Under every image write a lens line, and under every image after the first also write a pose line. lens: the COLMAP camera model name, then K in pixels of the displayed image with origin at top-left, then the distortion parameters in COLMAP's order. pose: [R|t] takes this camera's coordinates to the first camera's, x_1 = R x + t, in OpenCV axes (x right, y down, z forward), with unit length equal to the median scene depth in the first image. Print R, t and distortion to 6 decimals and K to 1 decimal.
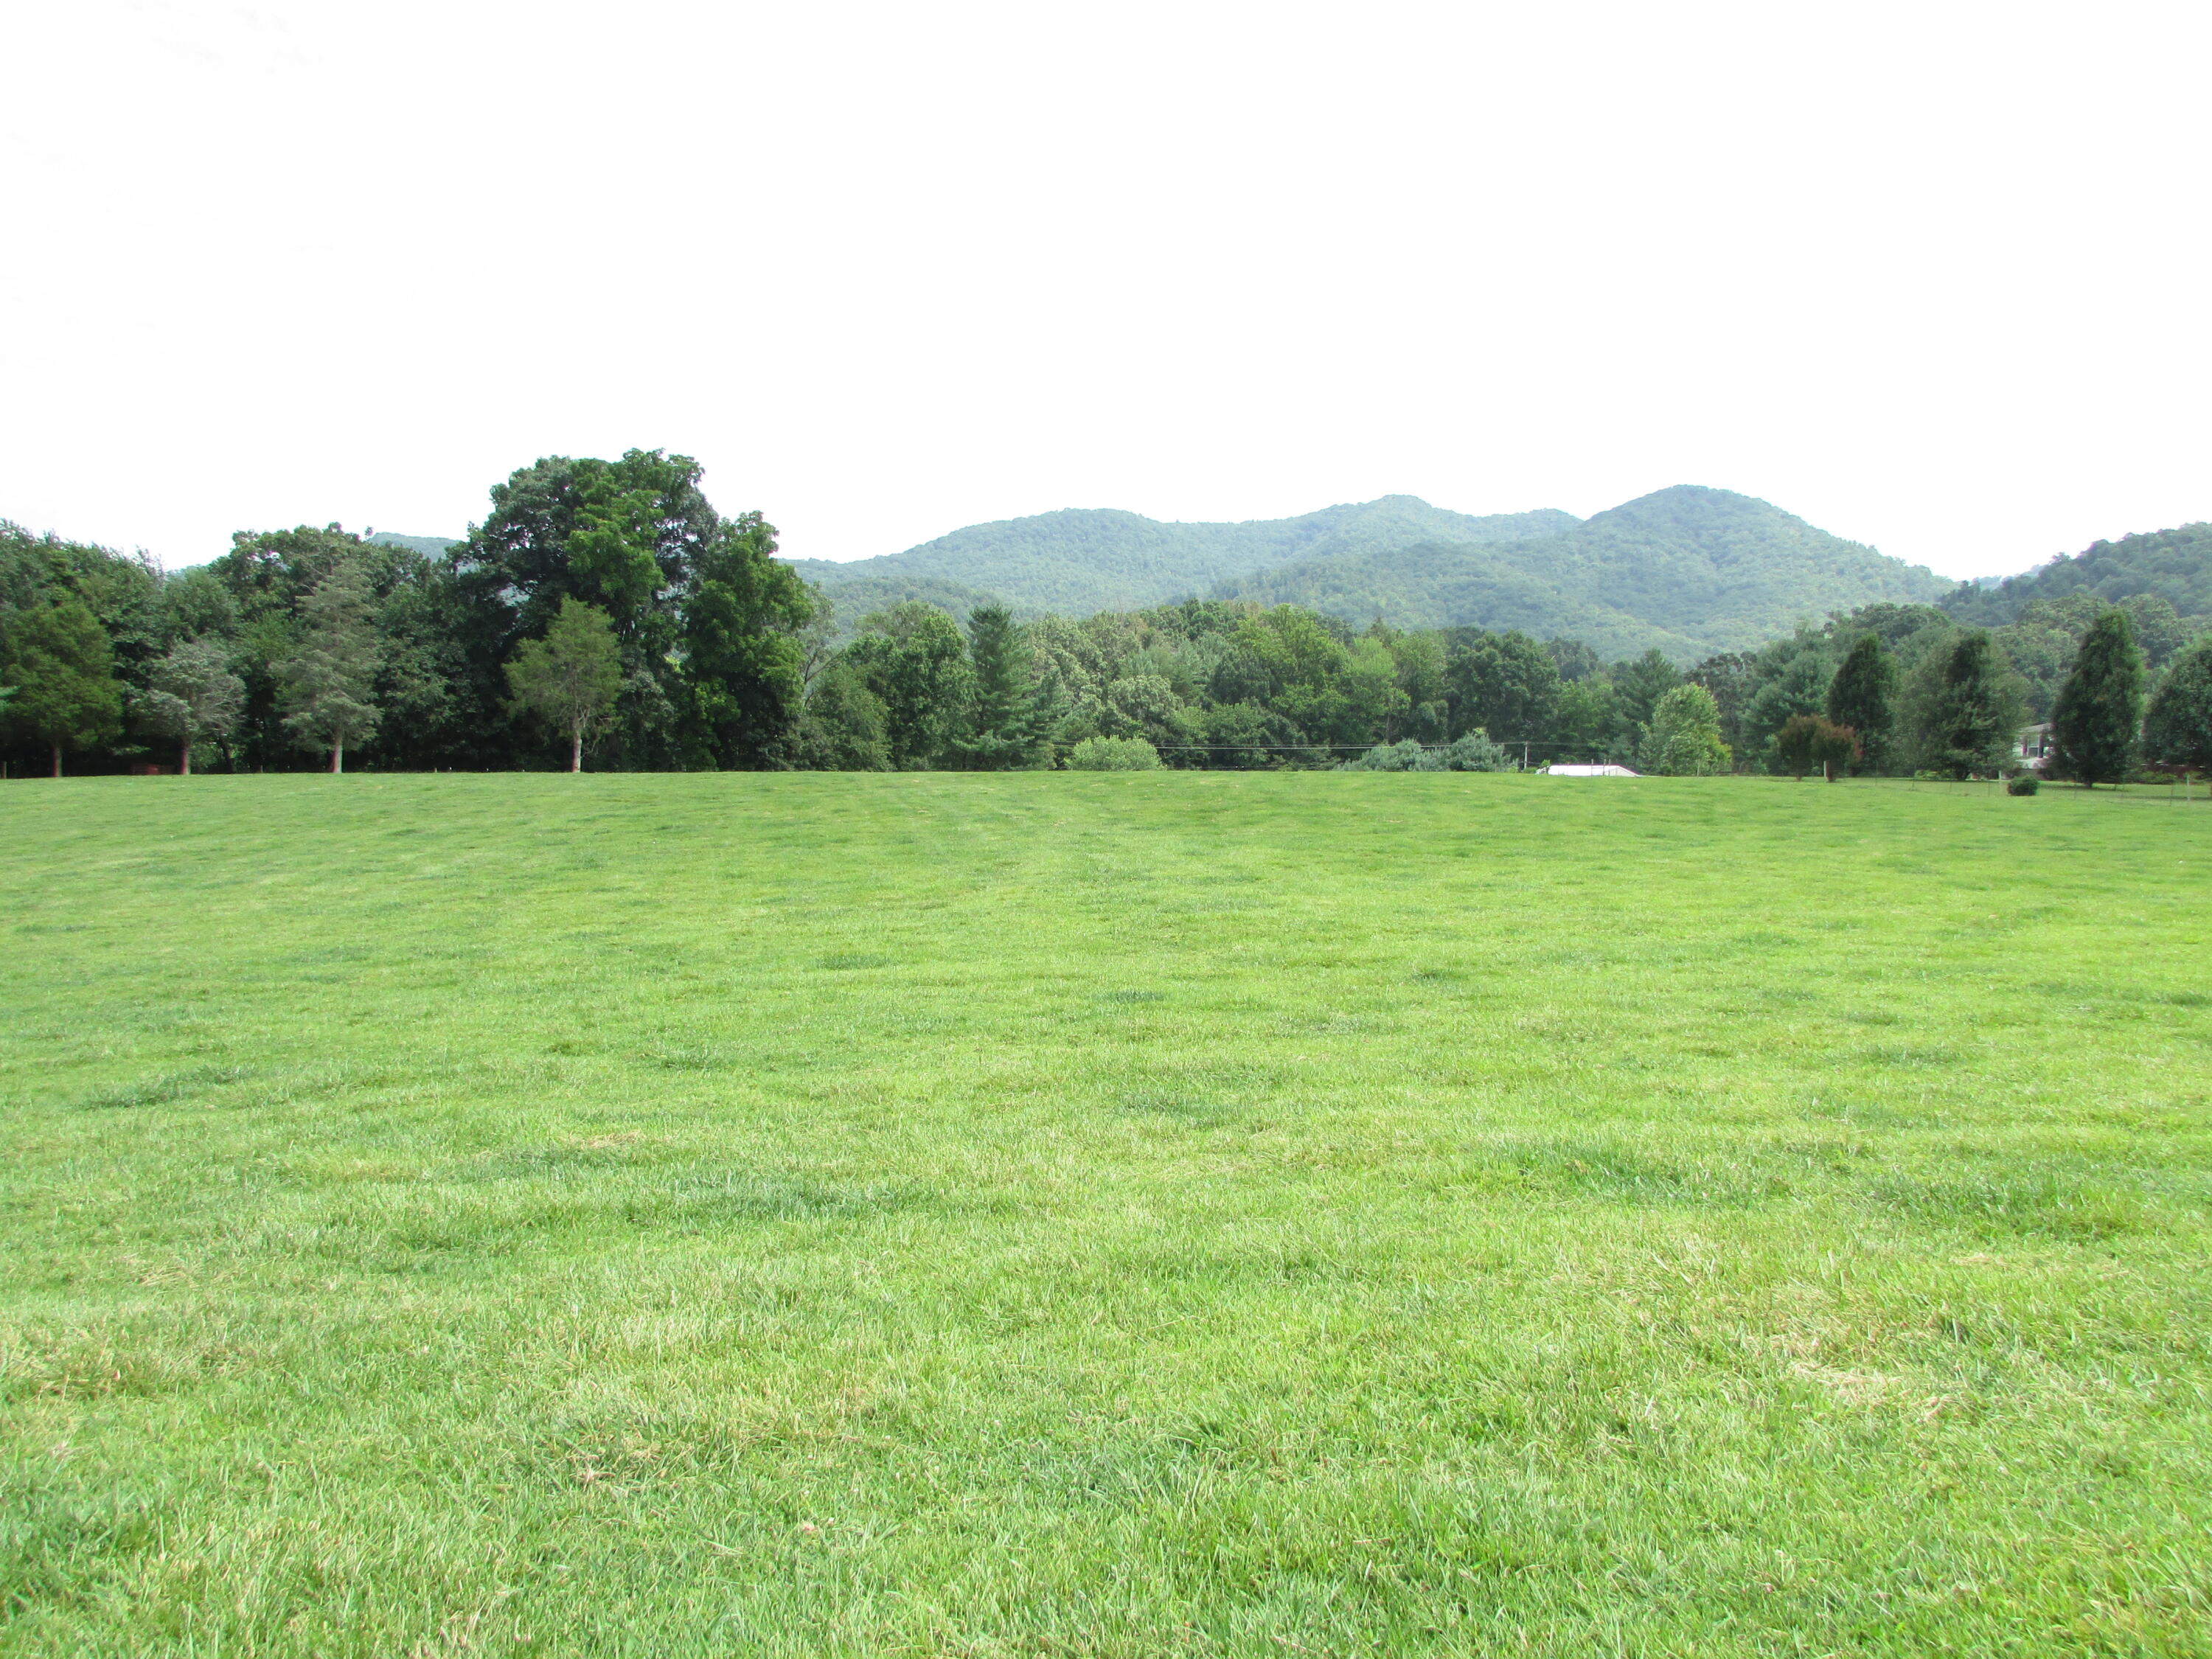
lens RADIAL K [[1587.8, 0, 1107.0], [0, 1587.8, 815.7], [0, 0, 1]] dist [-0.025431, 0.003503]
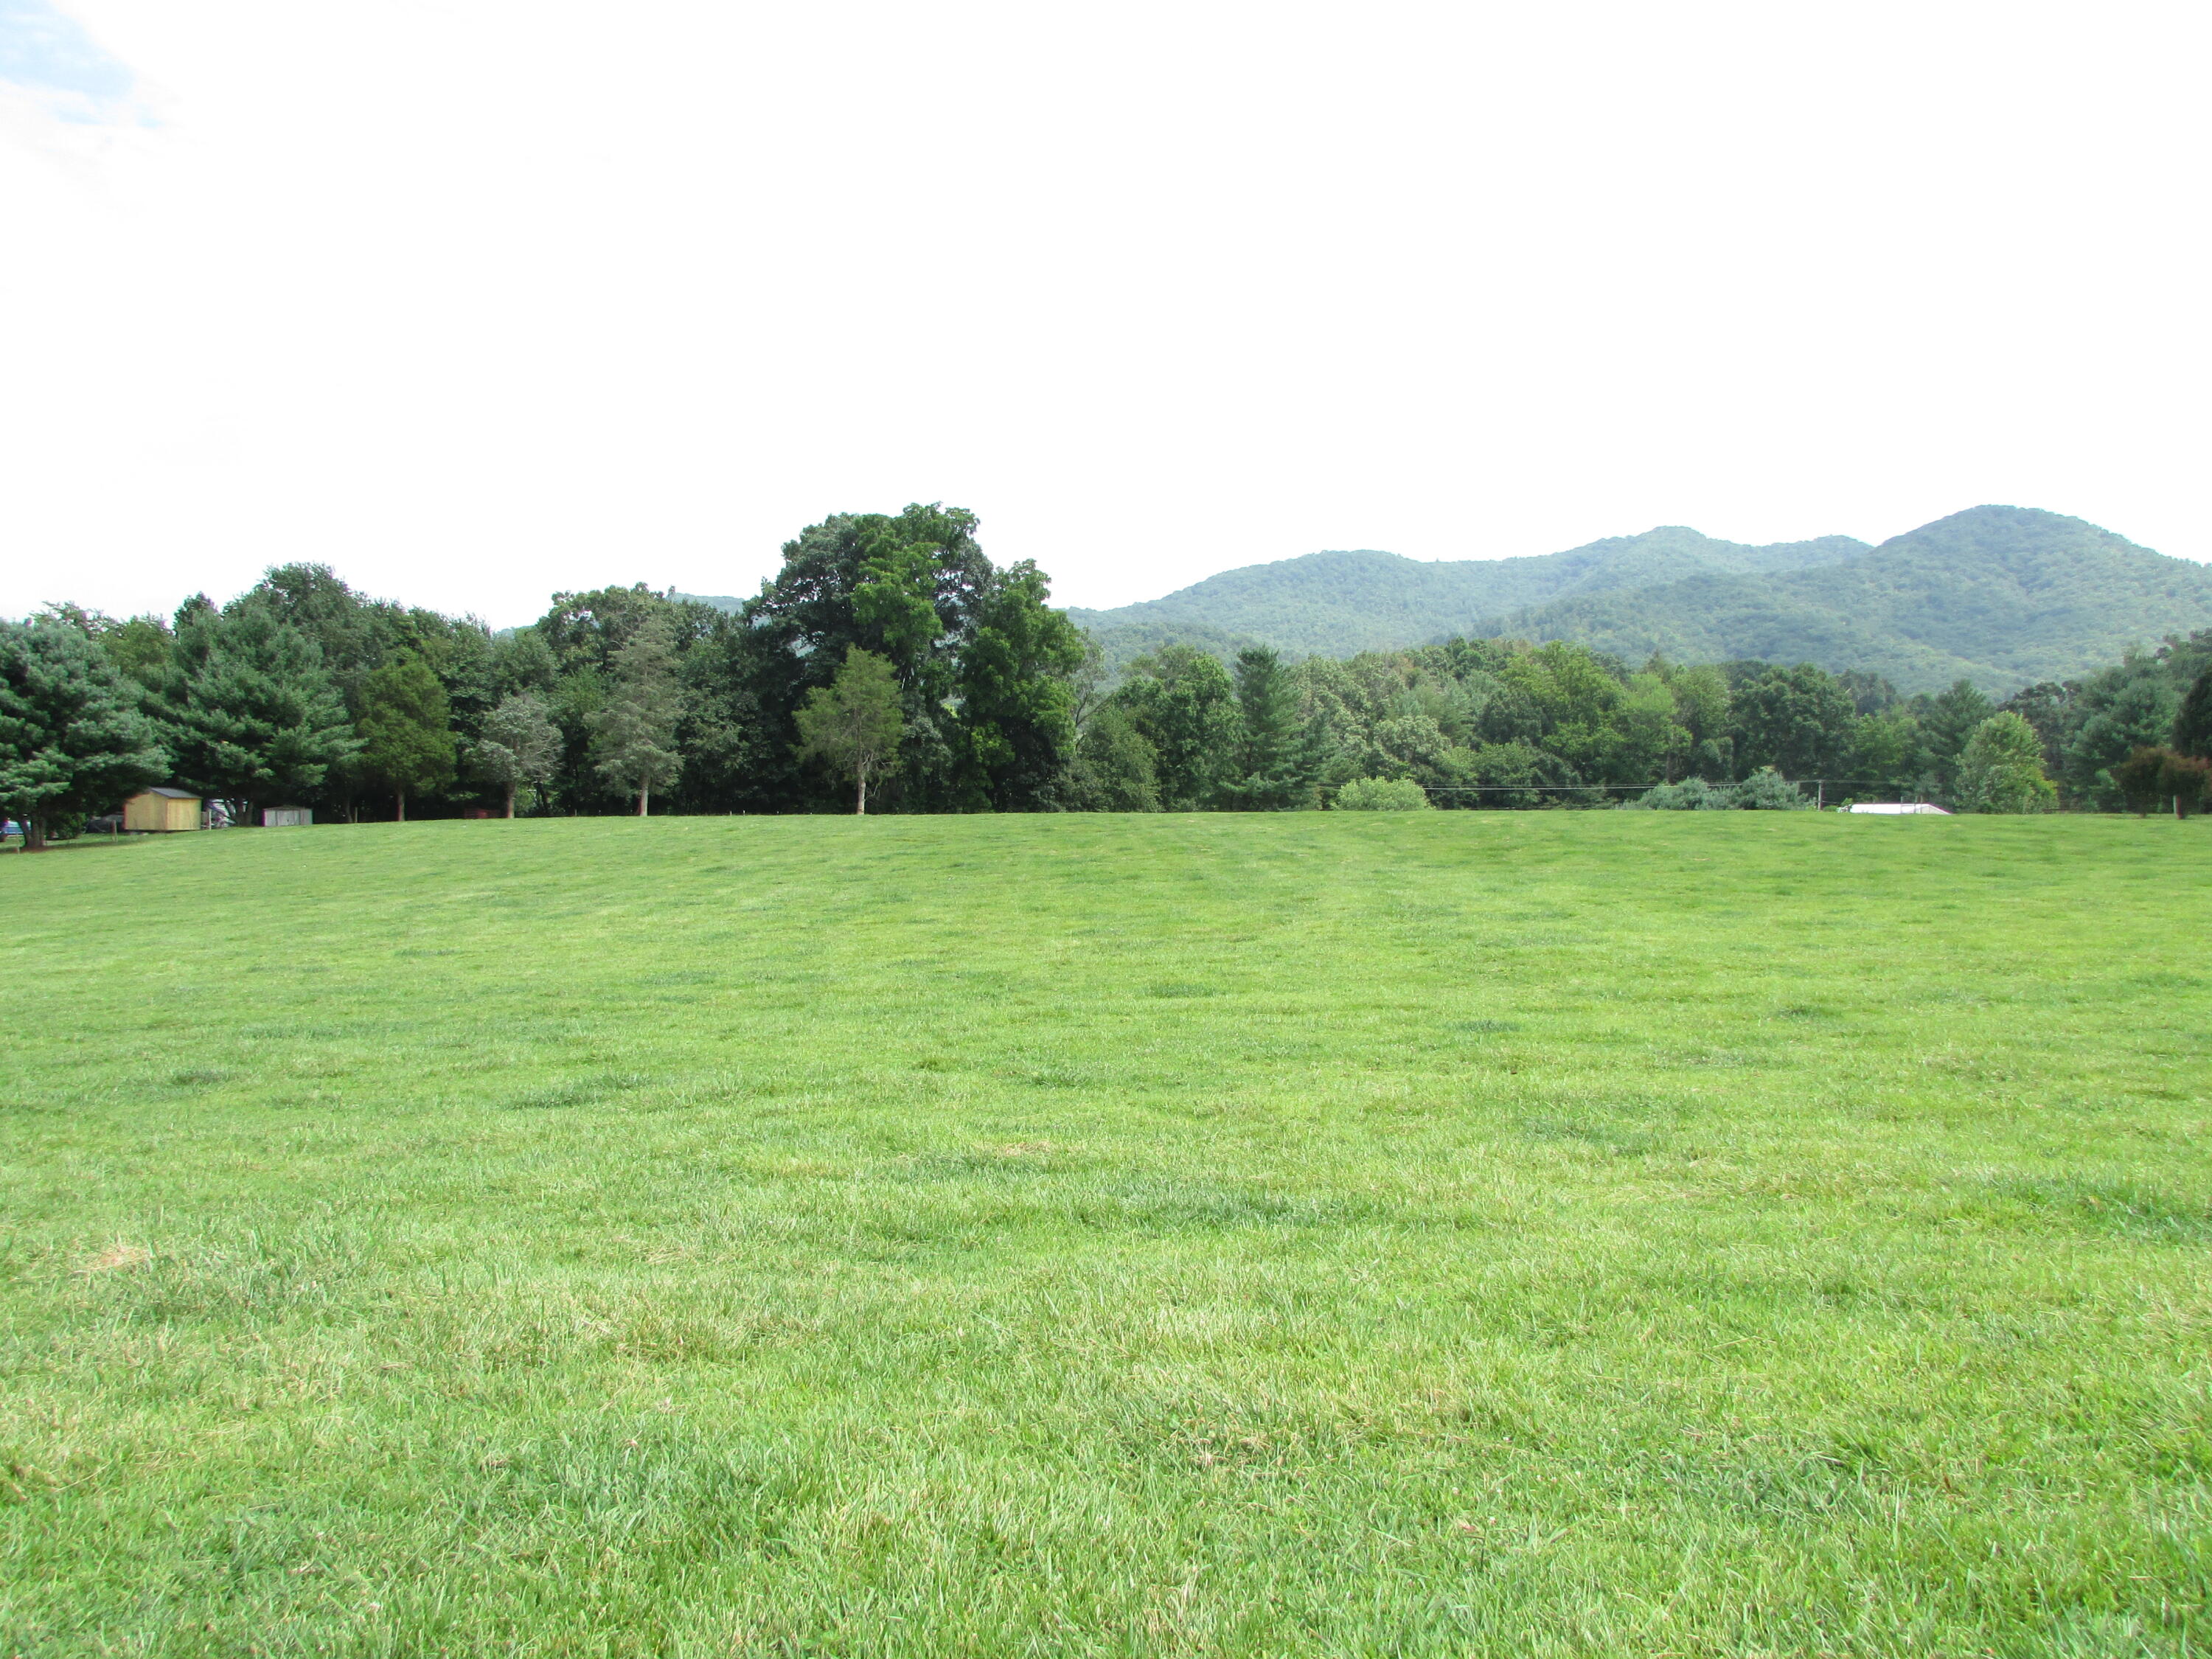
lens RADIAL K [[1587.8, 0, 1107.0], [0, 1587.8, 815.7], [0, 0, 1]] dist [-0.025431, 0.003503]
pose [[0.986933, -0.004538, -0.161070, -0.007051], [0.000081, 0.999617, -0.027668, 0.001517], [0.161134, 0.027293, 0.986555, 0.000720]]
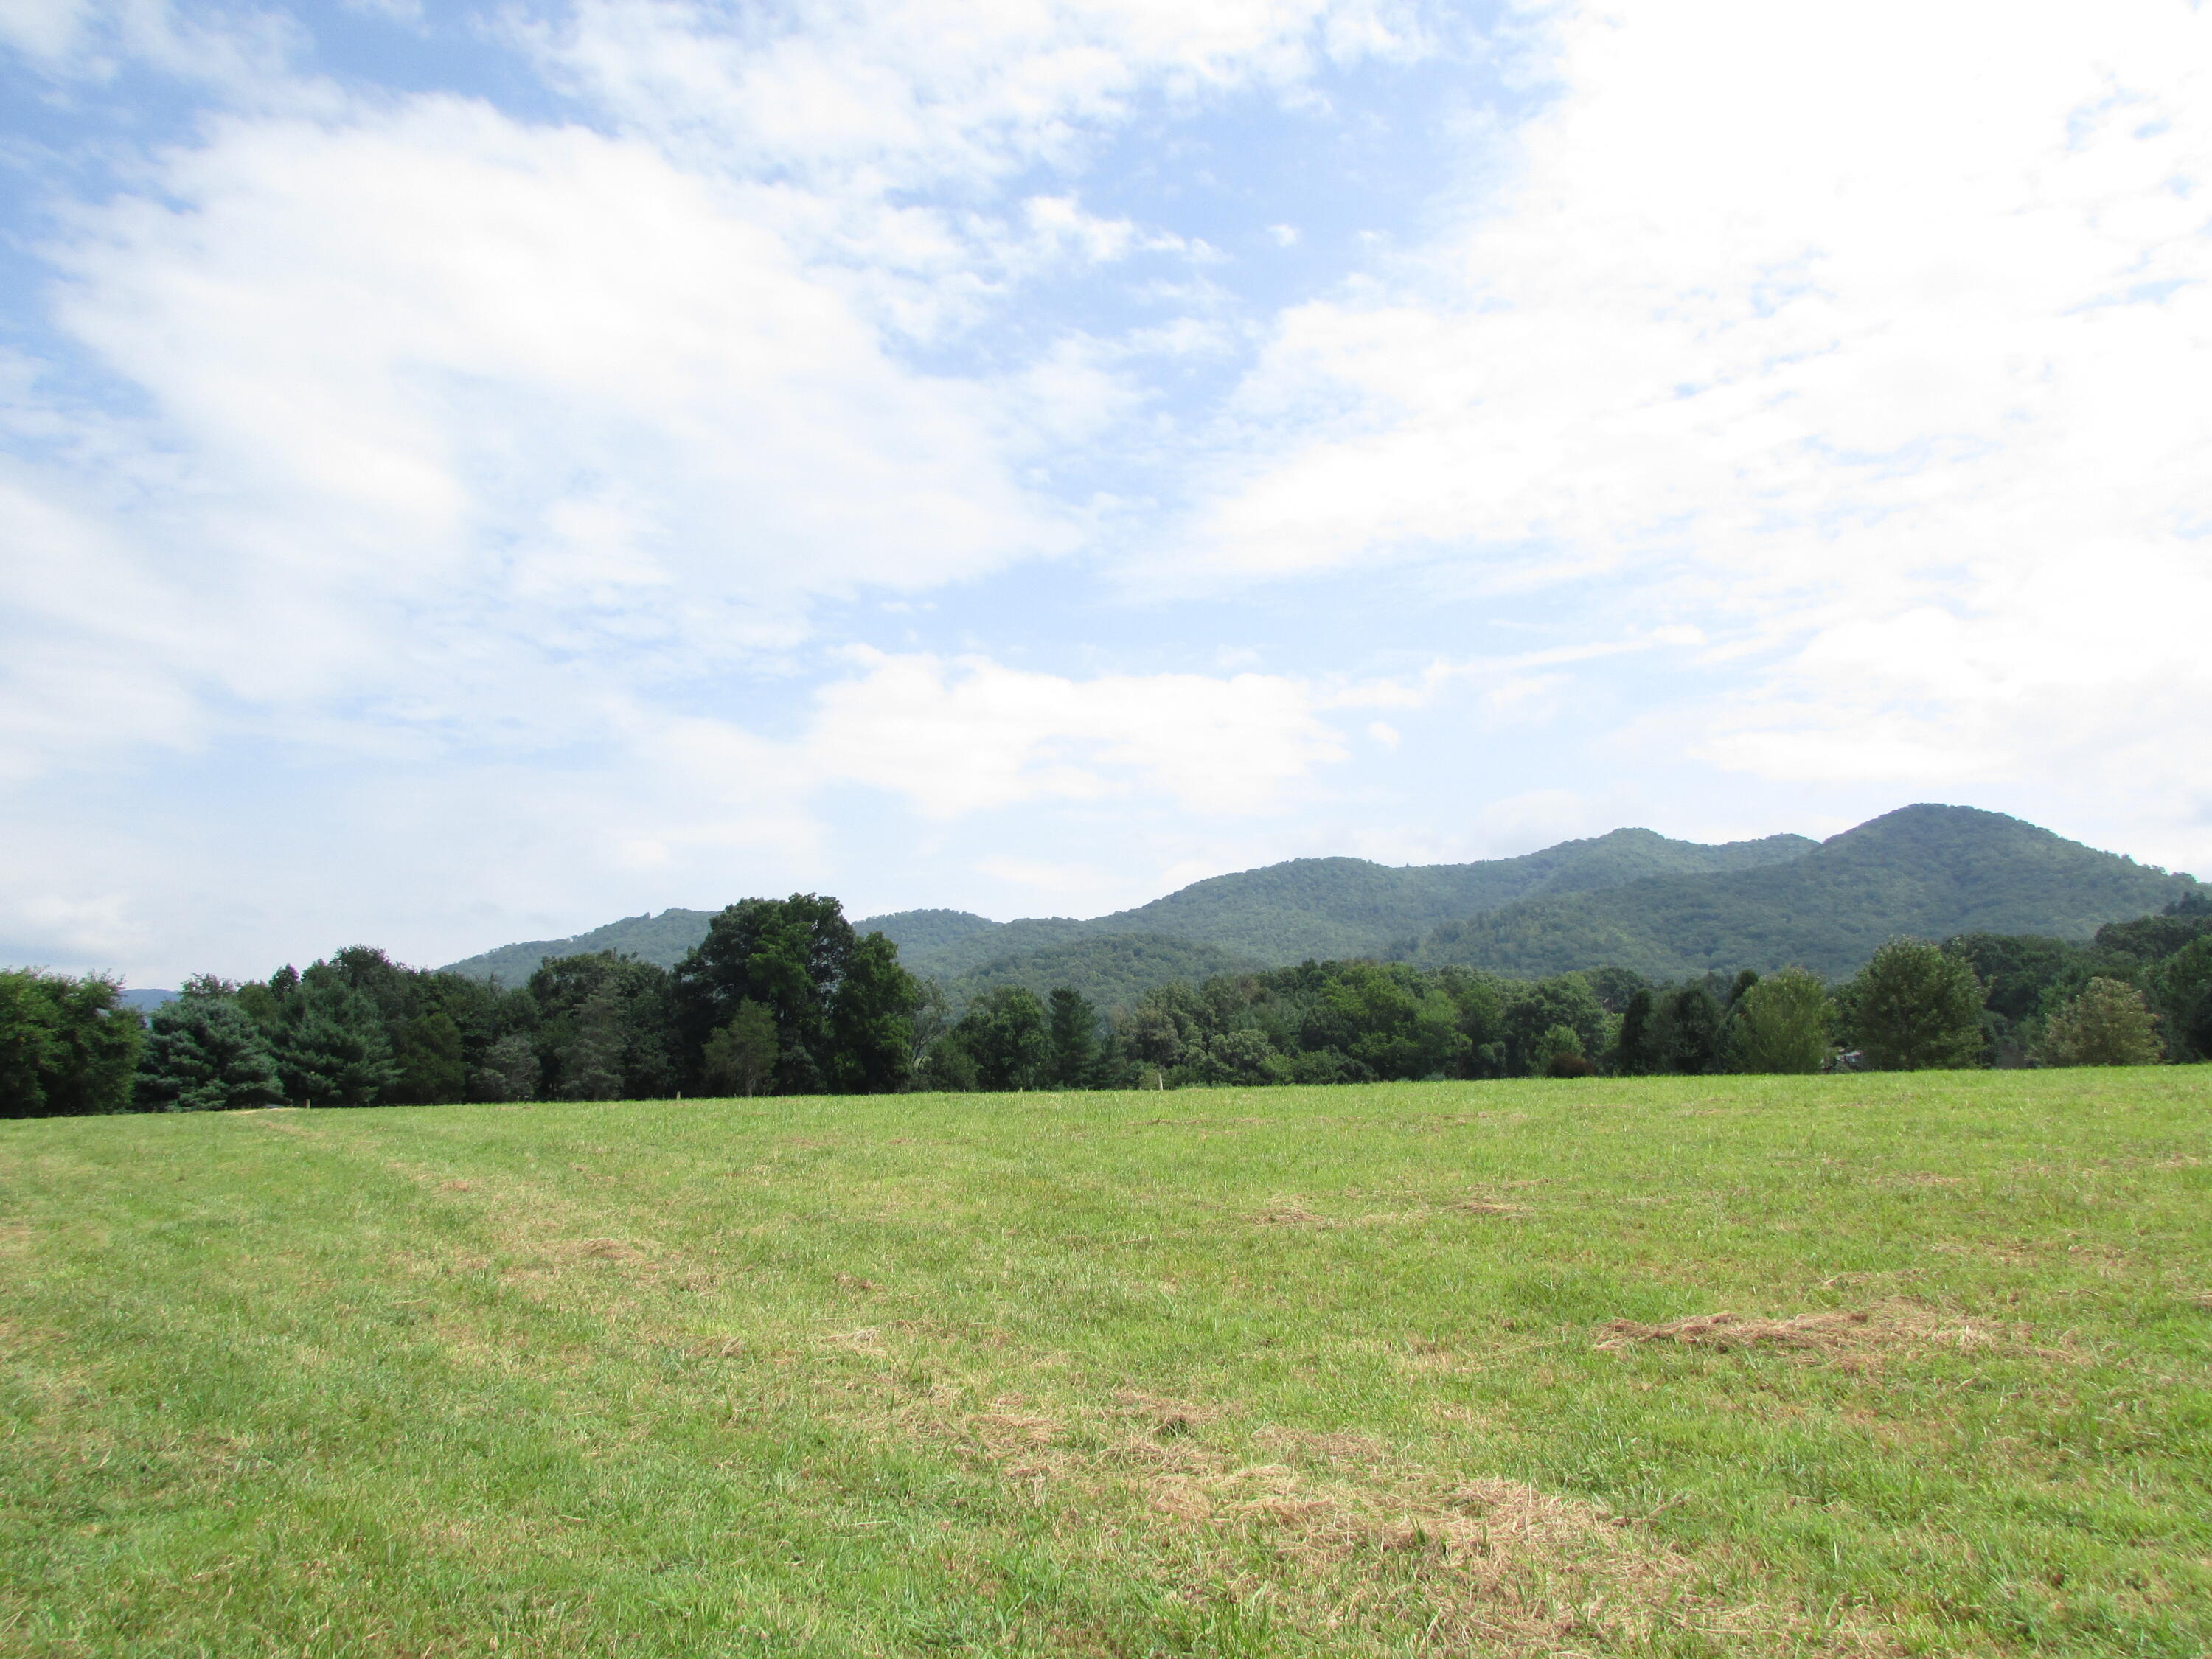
lens RADIAL K [[1583.0, 0, 1106.7], [0, 1583.0, 800.7], [0, 0, 1]] dist [-0.024764, -0.000063]
pose [[0.986761, -0.054600, -0.152715, 0.193310], [0.018765, 0.973740, -0.226886, 0.021200], [0.161092, 0.221017, 0.961874, -0.348978]]
